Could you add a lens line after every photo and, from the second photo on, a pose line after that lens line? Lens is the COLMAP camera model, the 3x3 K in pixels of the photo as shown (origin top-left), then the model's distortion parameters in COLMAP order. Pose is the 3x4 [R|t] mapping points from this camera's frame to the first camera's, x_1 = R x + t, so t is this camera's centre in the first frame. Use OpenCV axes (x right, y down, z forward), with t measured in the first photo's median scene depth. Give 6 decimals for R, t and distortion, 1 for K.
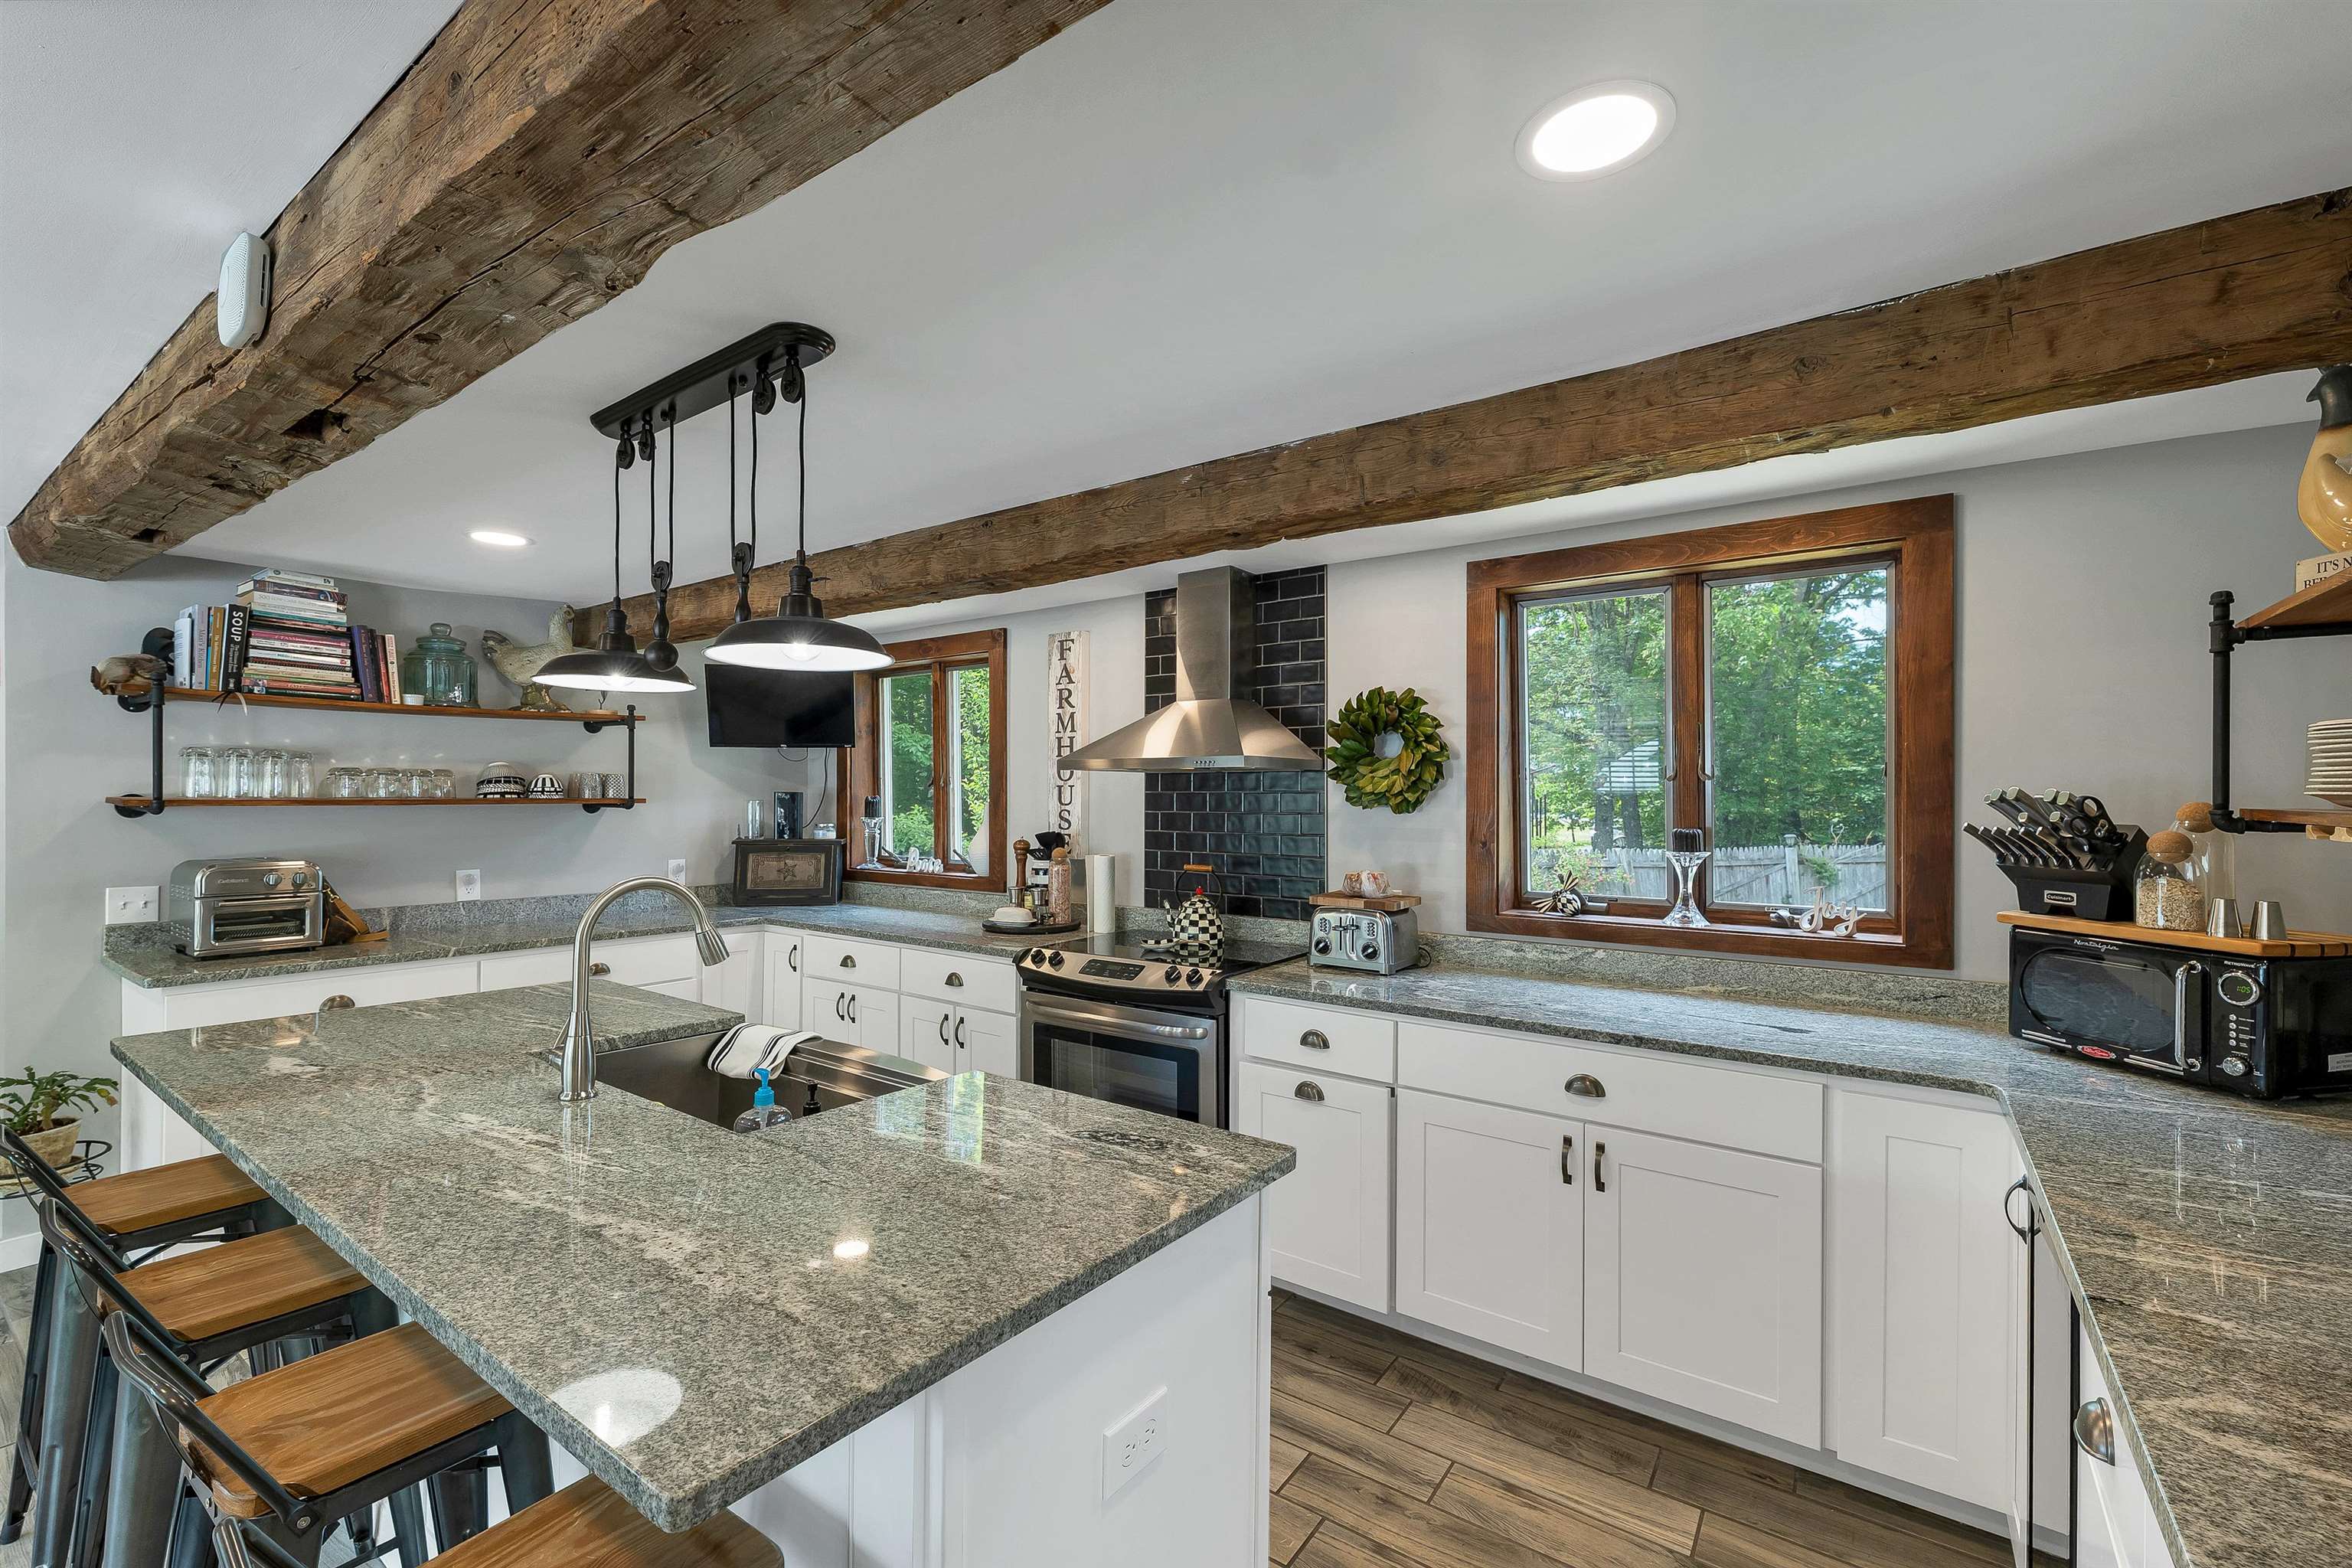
lens RADIAL K [[997.5, 0, 1146.5], [0, 997.5, 799.1], [0, 0, 1]] dist [0.001370, -0.000170]
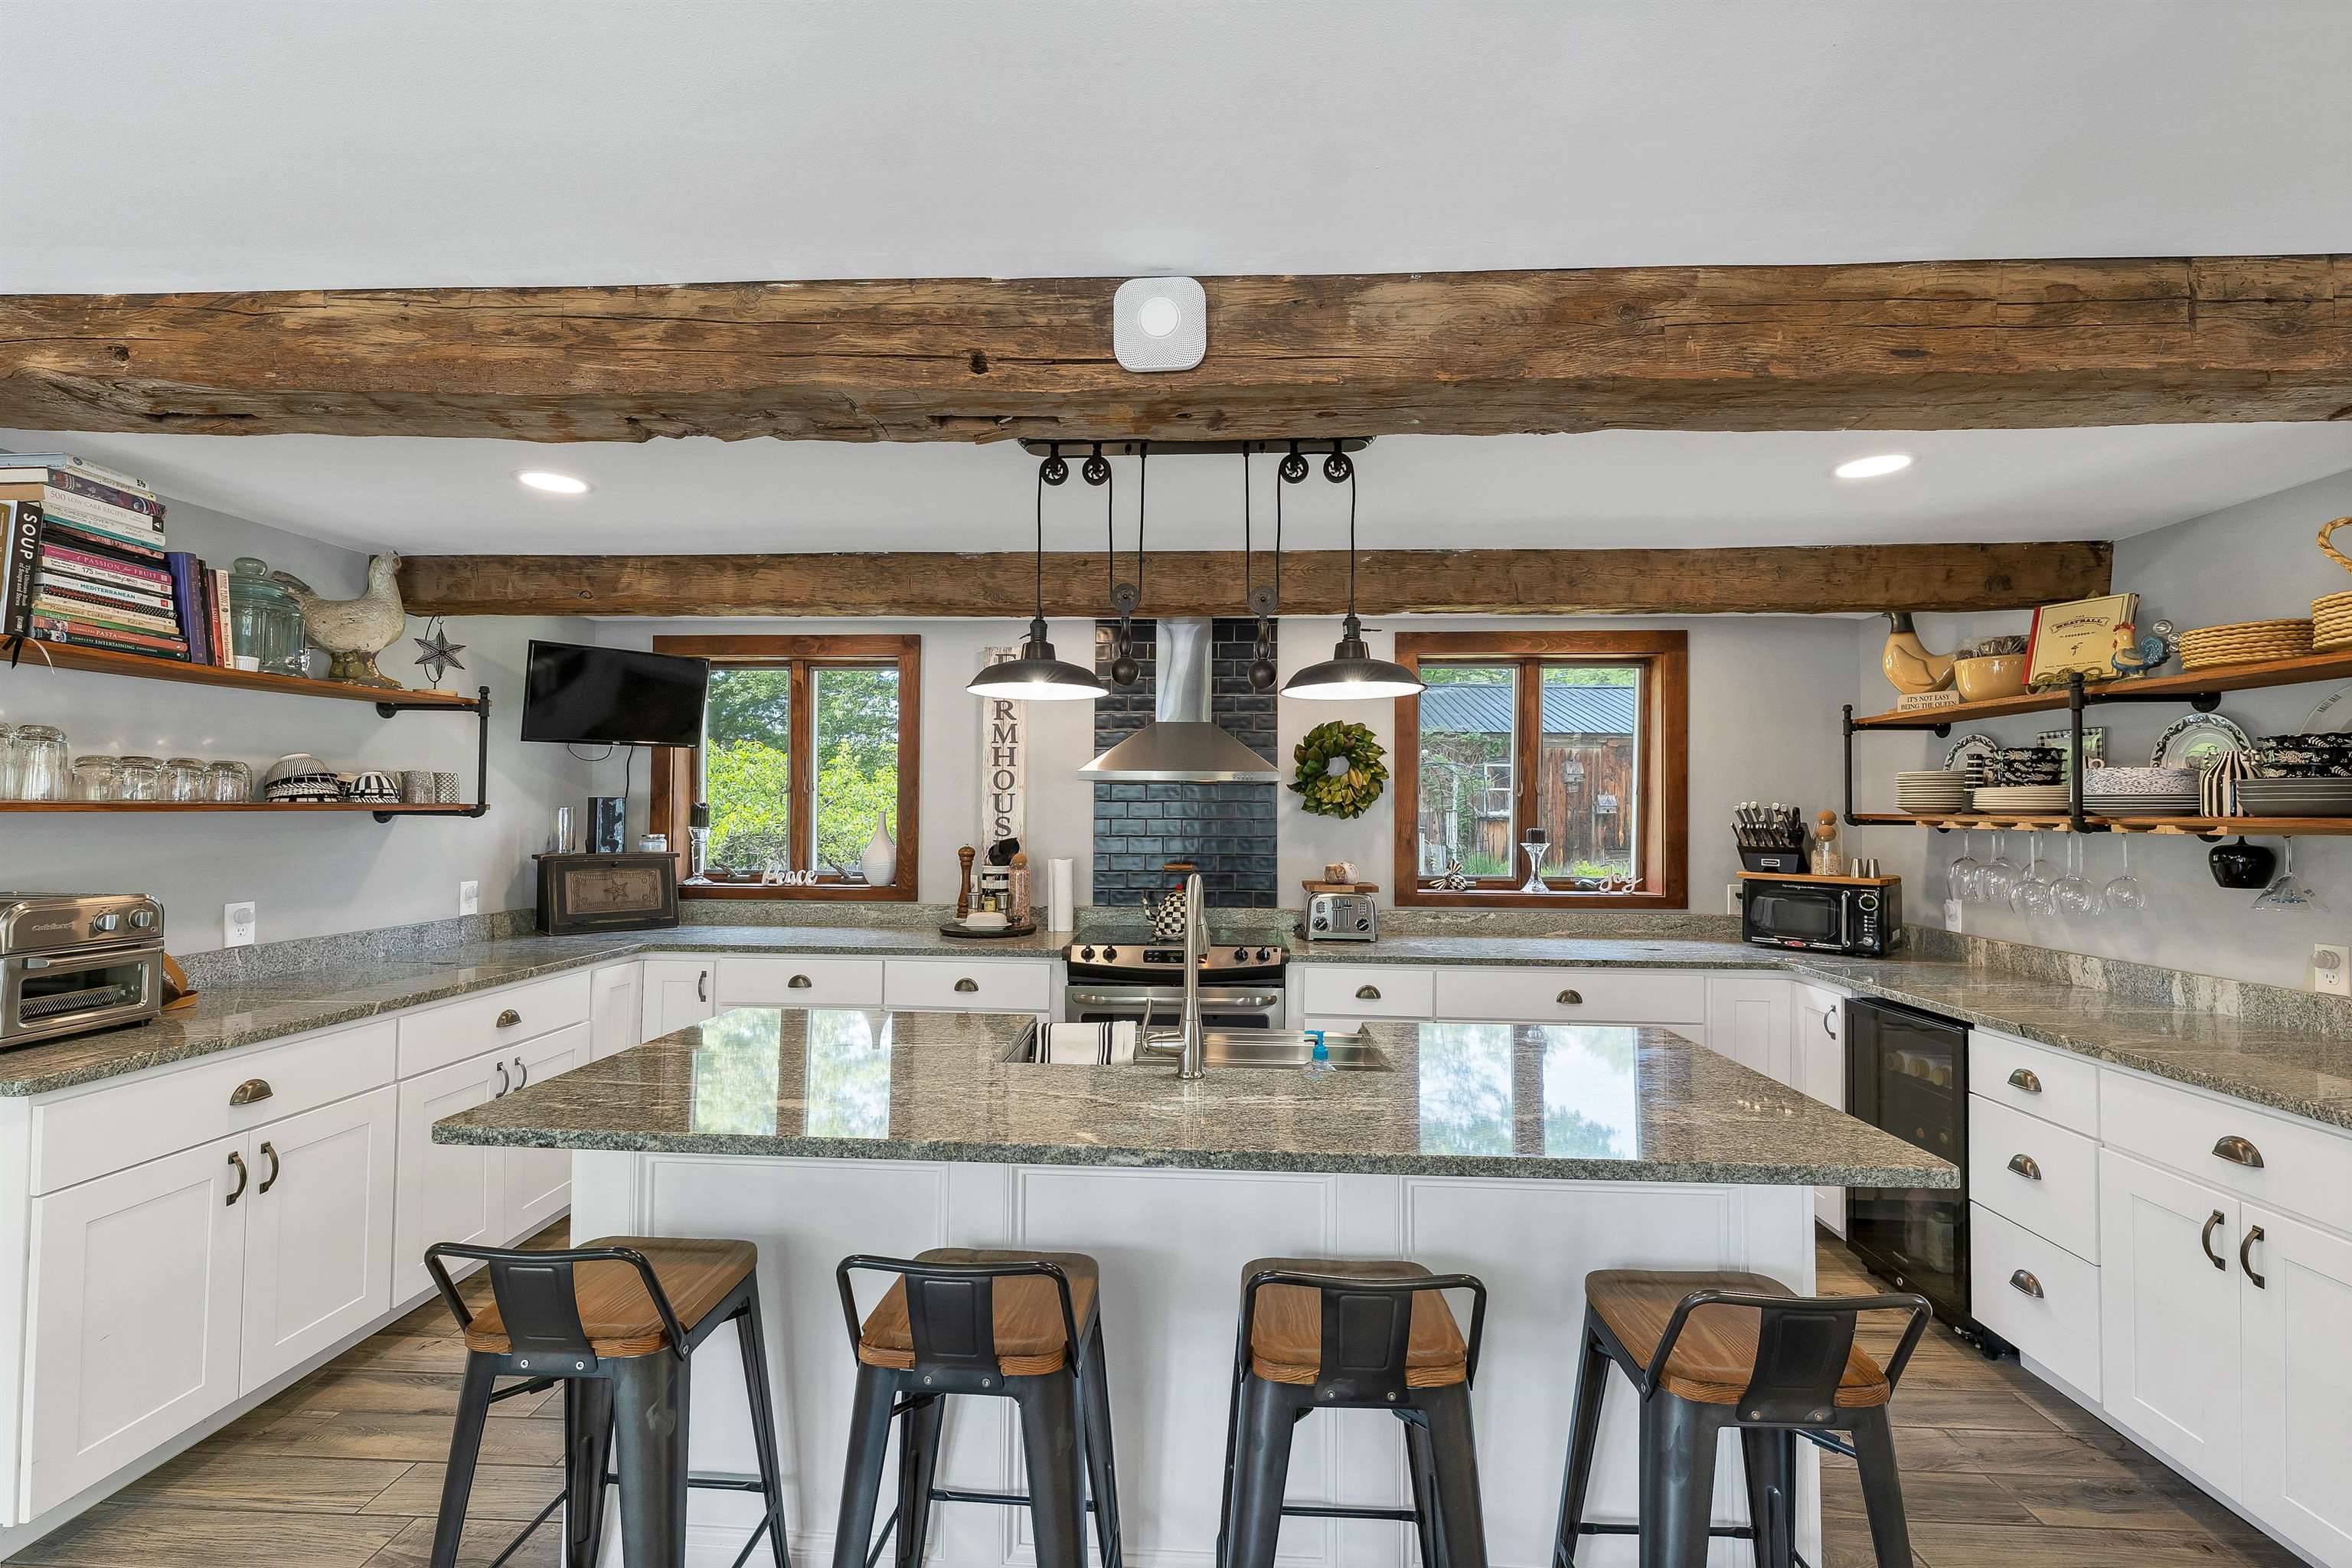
lens RADIAL K [[997.5, 0, 1160.8], [0, 997.5, 786.7], [0, 0, 1]] dist [0.001370, -0.000170]
pose [[0.835509, 0.014905, 0.549275, -0.645170], [-0.002452, 0.999723, -0.023399, 0.003619], [-0.549472, 0.018204, 0.835314, 0.052172]]
